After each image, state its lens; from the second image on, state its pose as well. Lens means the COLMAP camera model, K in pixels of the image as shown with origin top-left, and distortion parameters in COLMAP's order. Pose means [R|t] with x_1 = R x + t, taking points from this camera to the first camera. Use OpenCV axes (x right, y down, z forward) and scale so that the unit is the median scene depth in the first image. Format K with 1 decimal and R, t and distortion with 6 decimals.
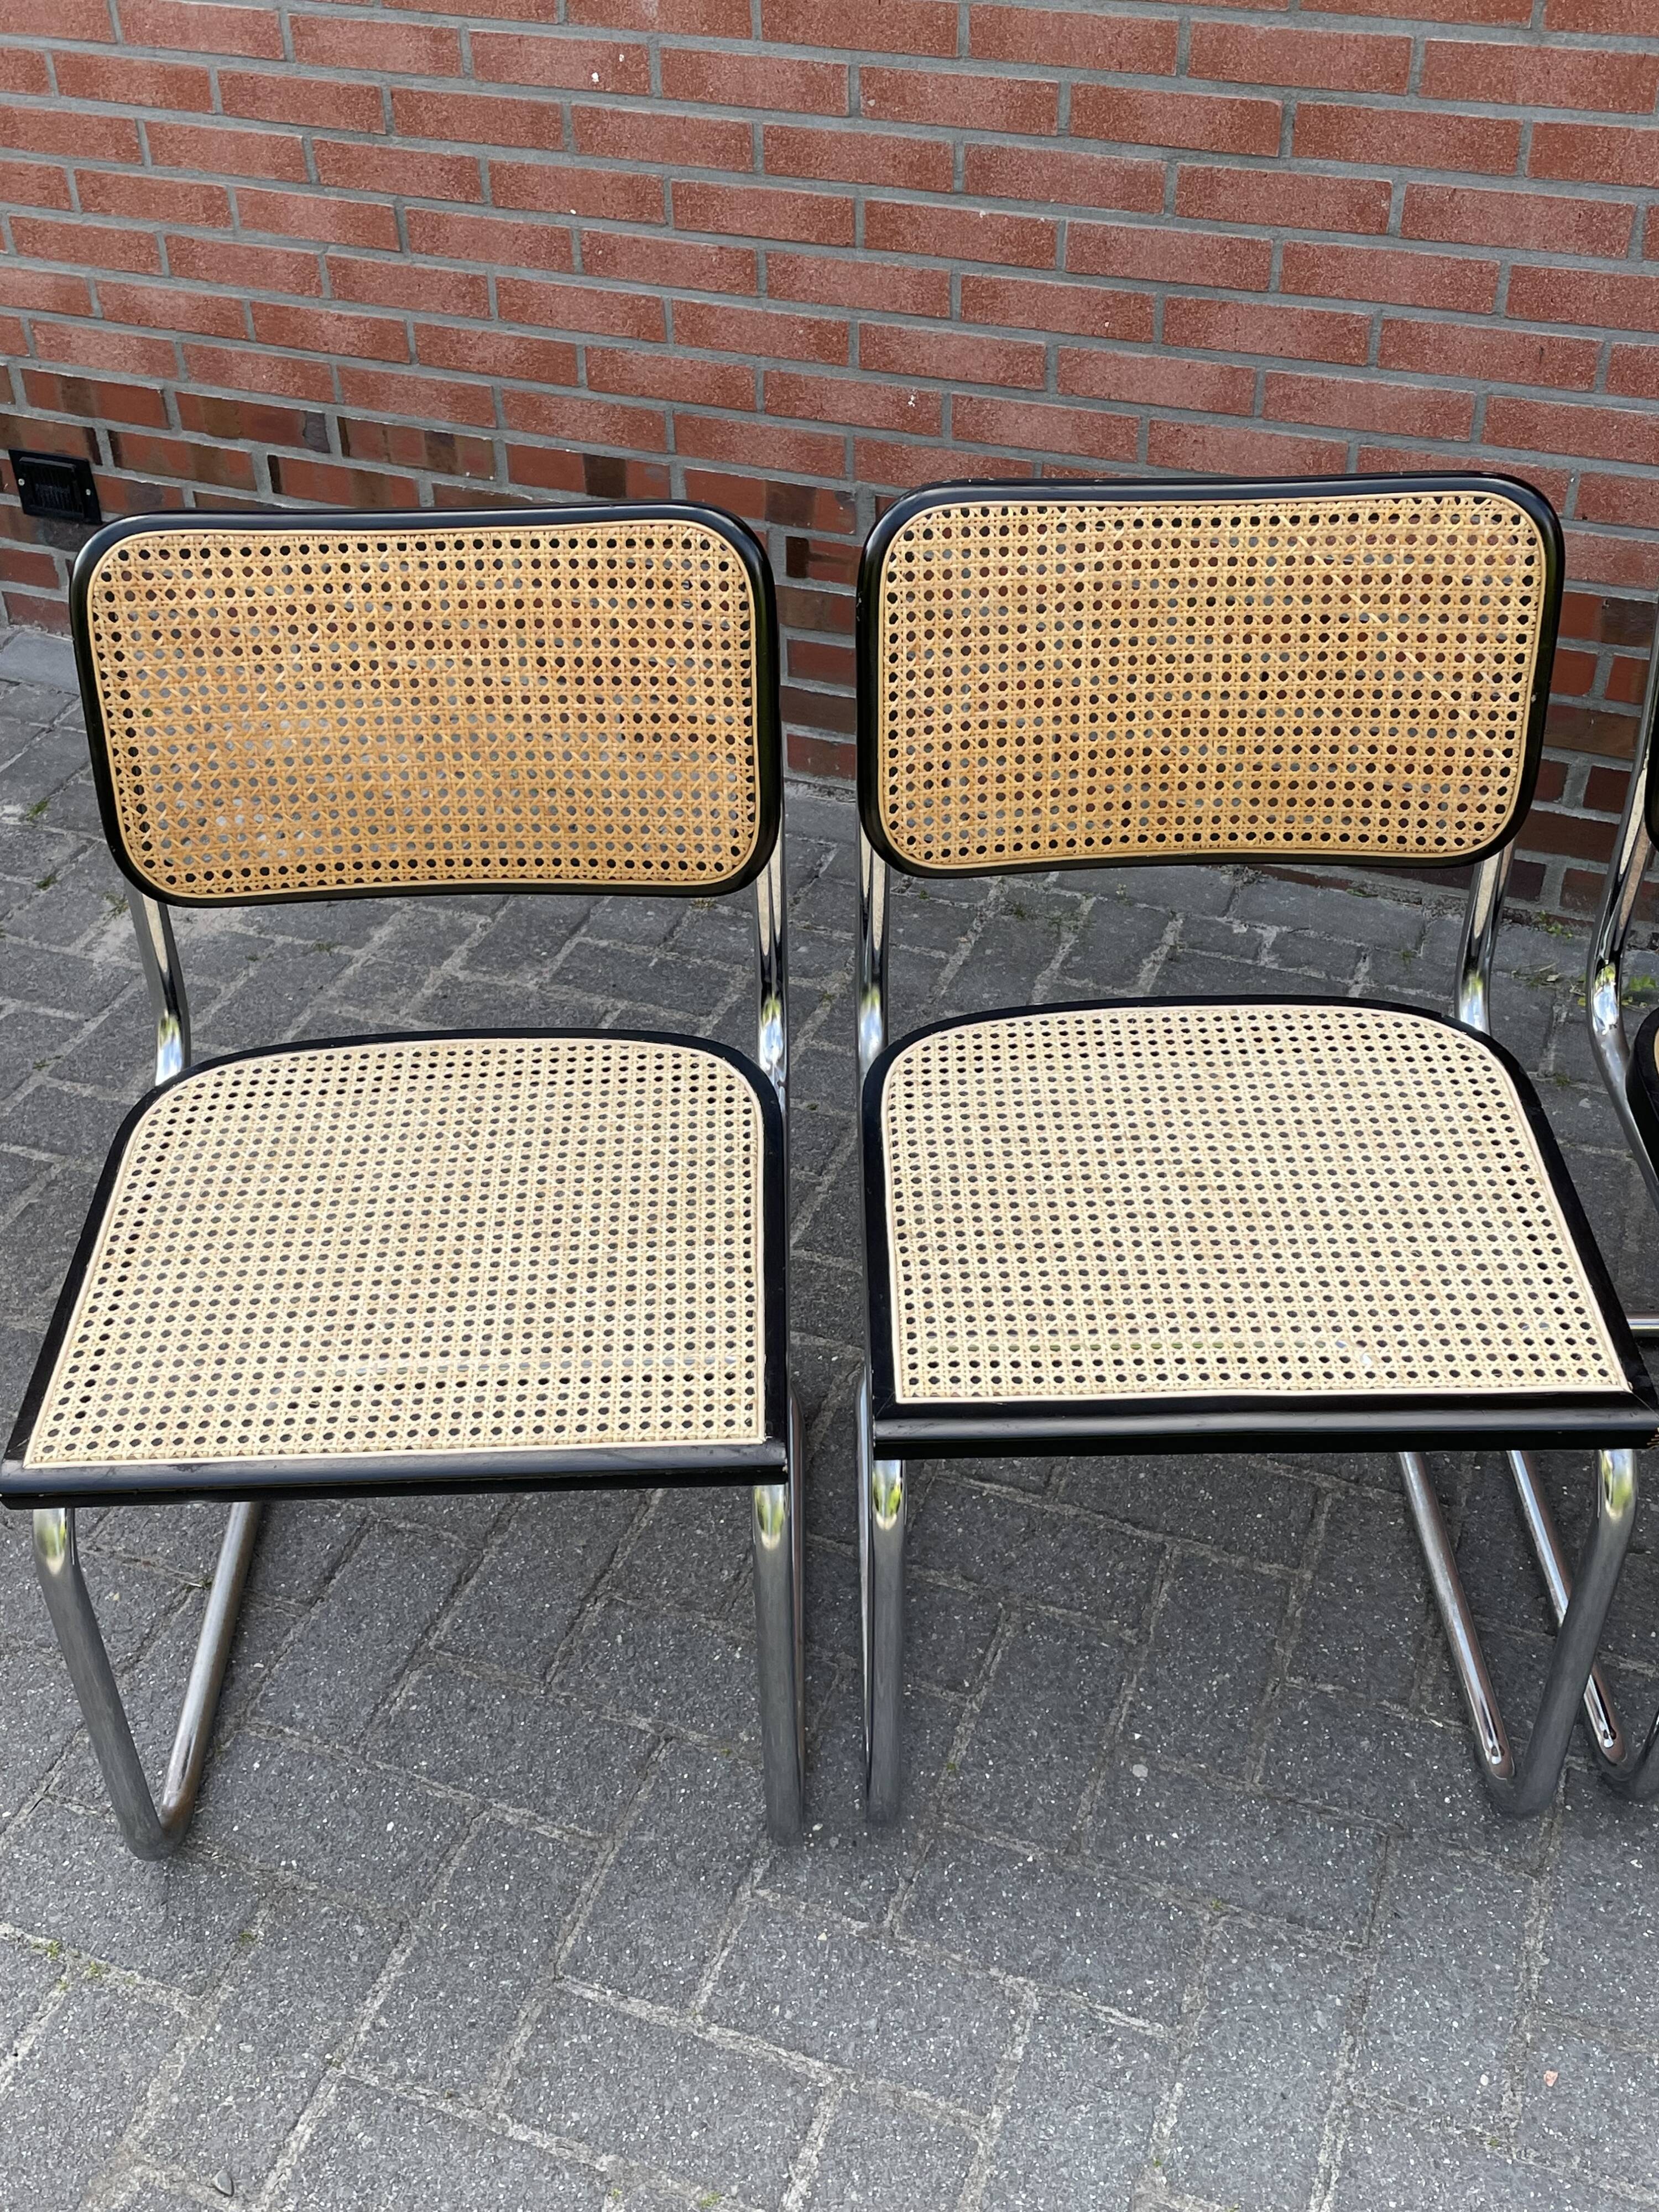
lens RADIAL K [[2356.9, 0, 803.3], [0, 2356.9, 1096.1], [0, 0, 1]] dist [0.044219, 0.000000]
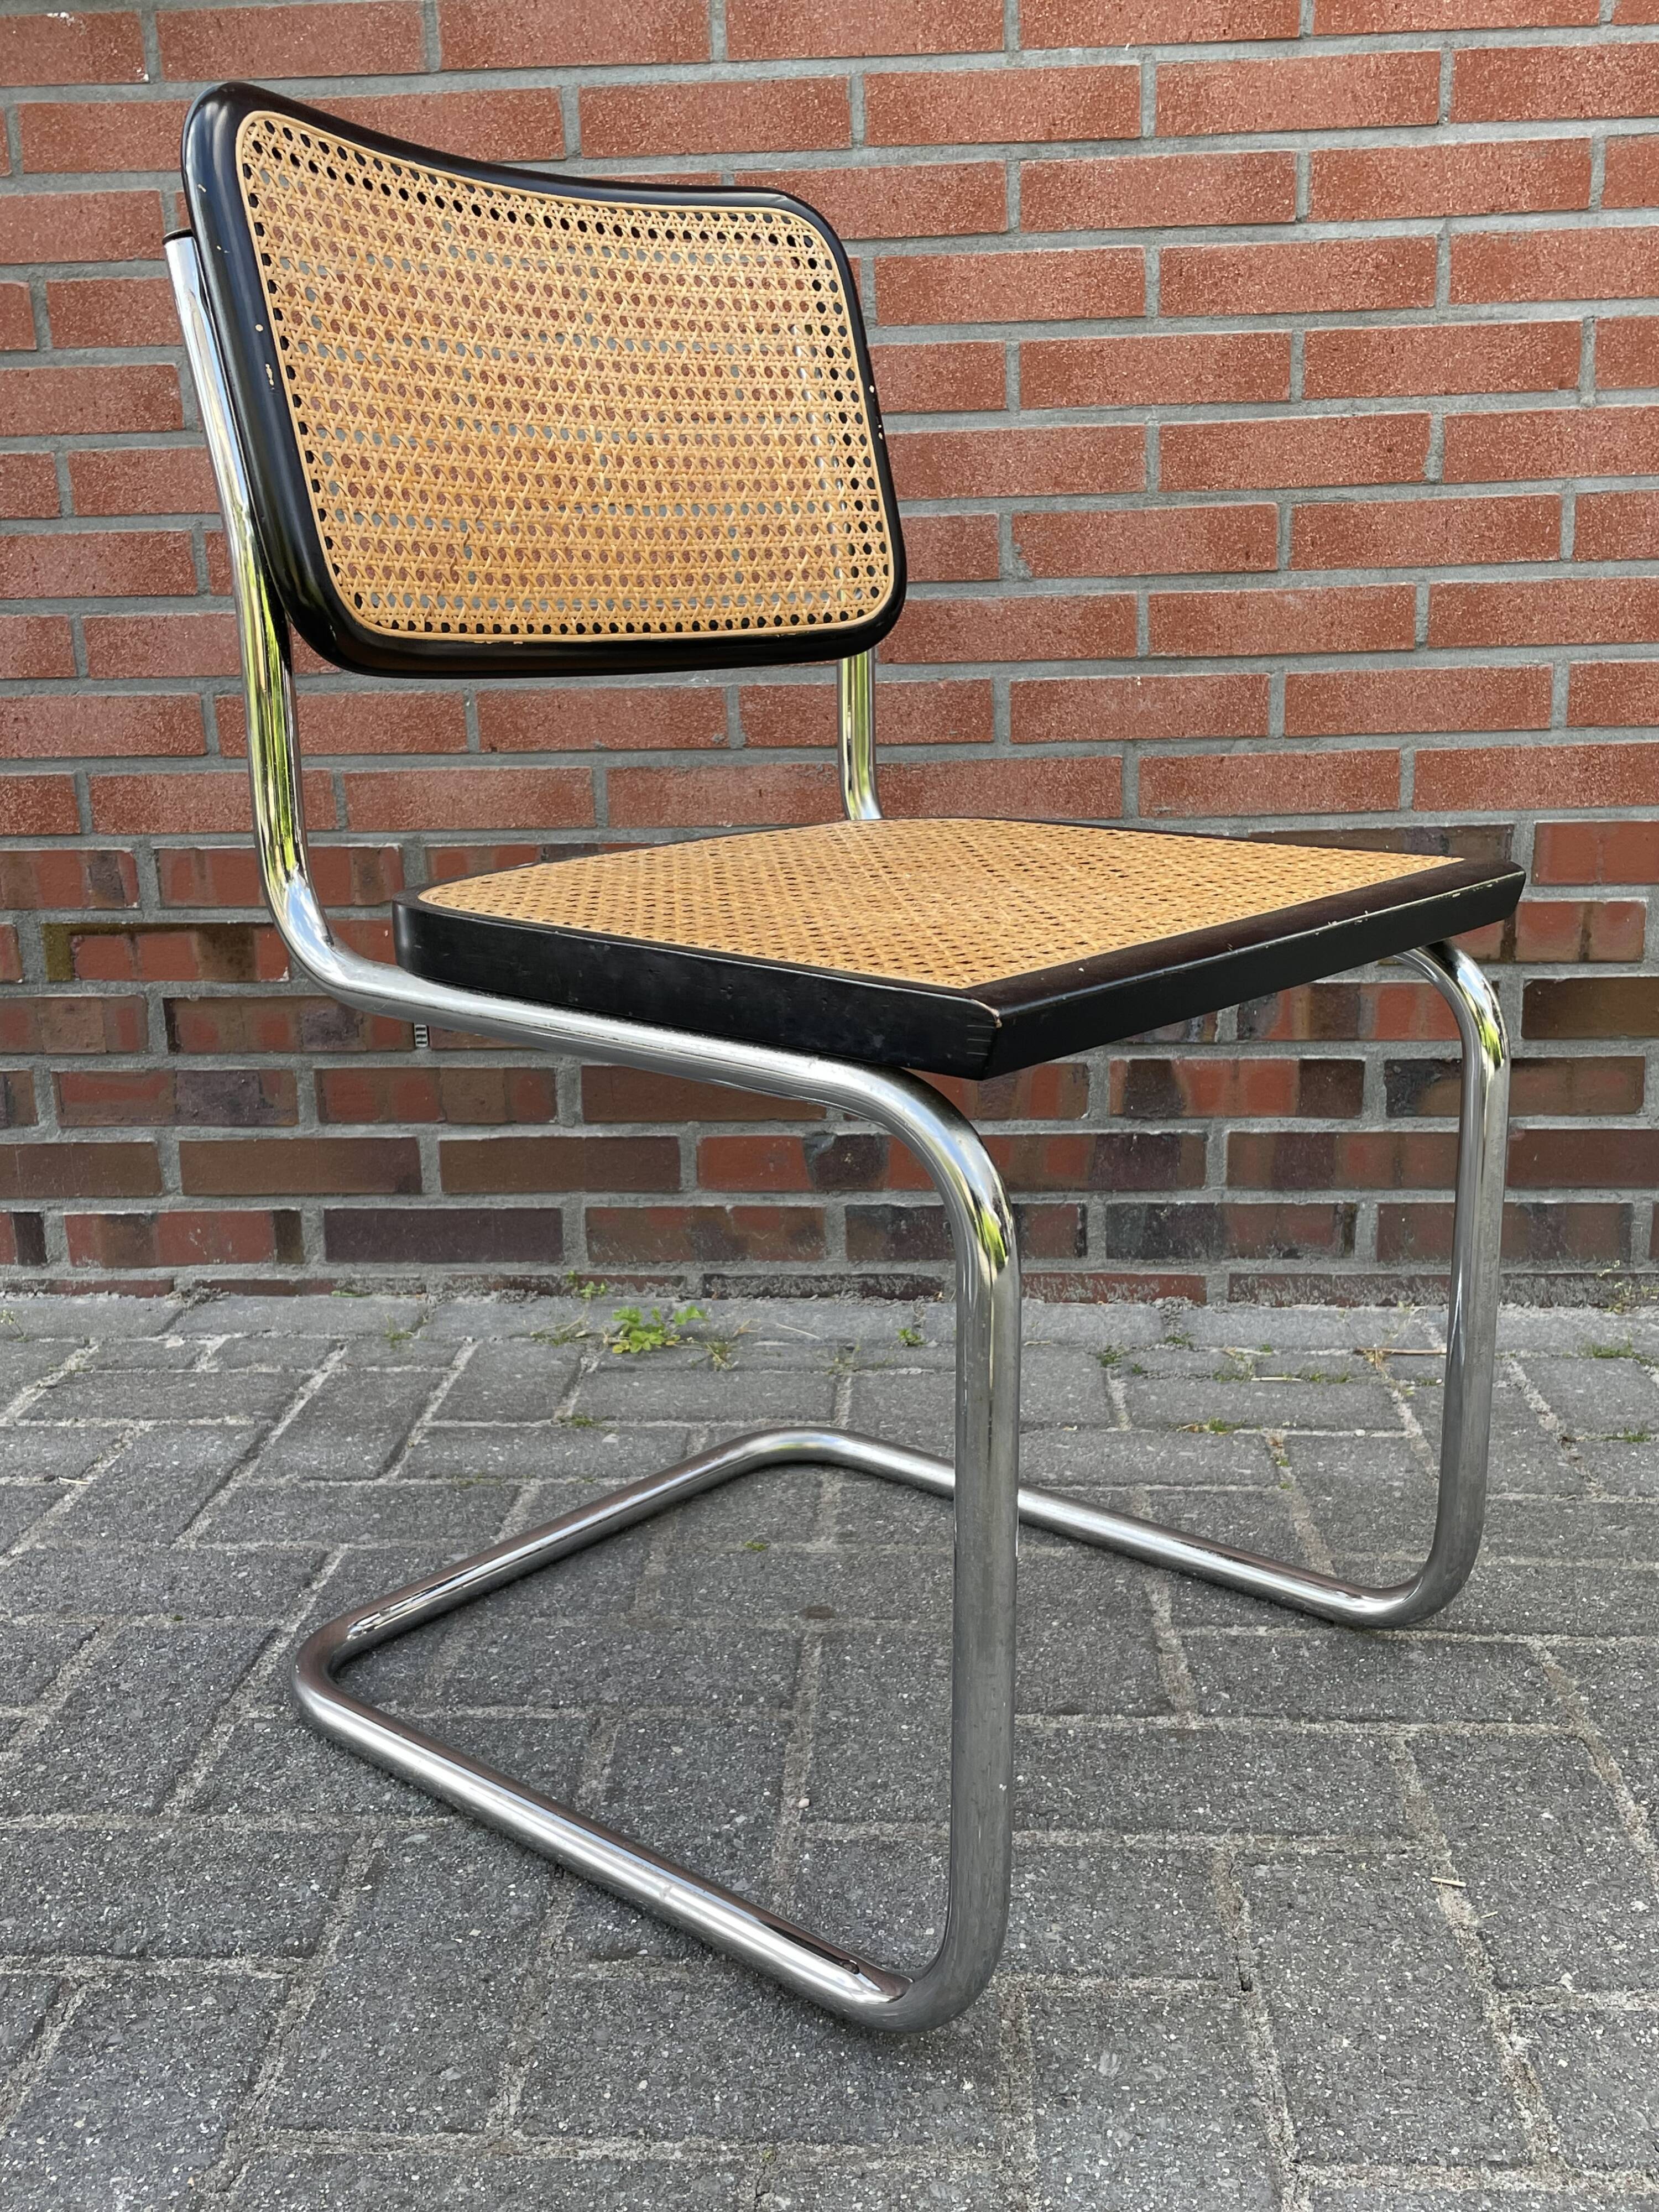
lens RADIAL K [[2133.3, 0, 845.5], [0, 2133.3, 1088.8], [0, 0, 1]] dist [0.042282, 0.000000]
pose [[0.951477, -0.079167, 0.297363, 0.233854], [0.193538, 0.905241, -0.378261, 0.184164], [-0.239239, 0.417458, 0.876638, 0.398949]]
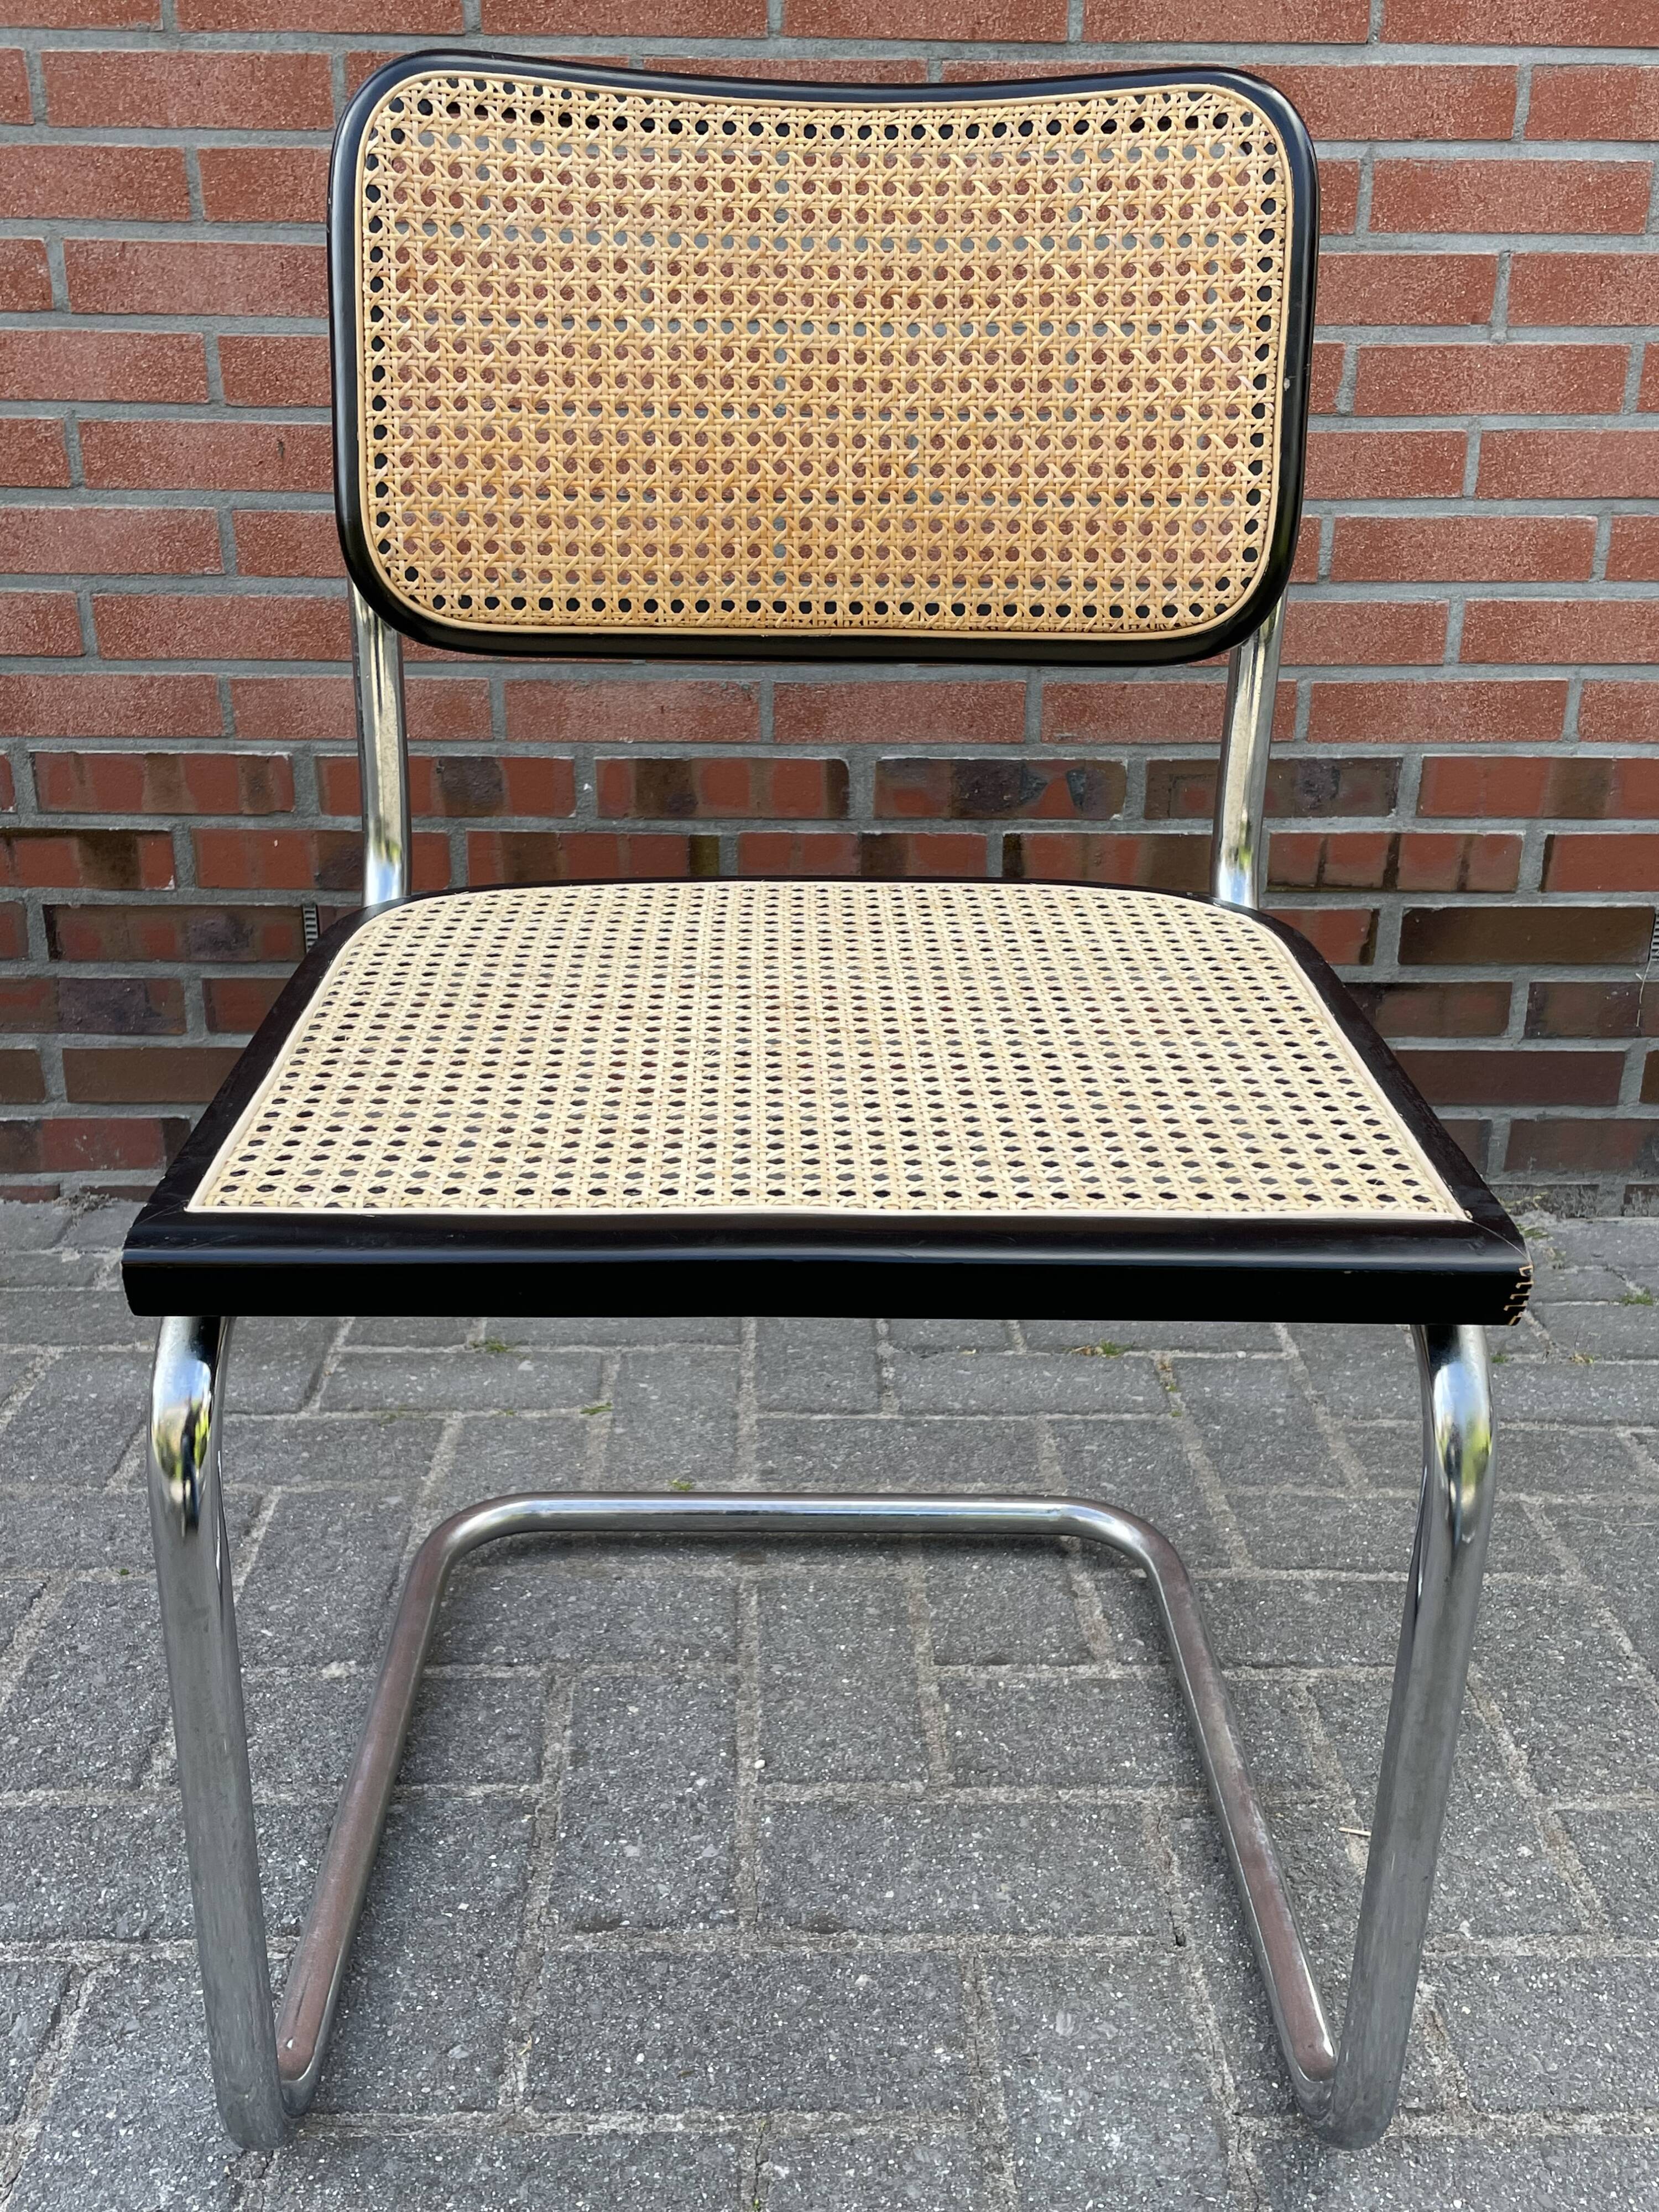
lens RADIAL K [[2133.3, 0, 819.7], [0, 2133.3, 1123.4], [0, 0, 1]] dist [0.042282, 0.000000]
pose [[0.924563, -0.112793, 0.363953, 0.198151], [0.212512, 0.945467, -0.246843, 0.127599], [-0.316263, 0.305566, 0.898113, 0.378194]]
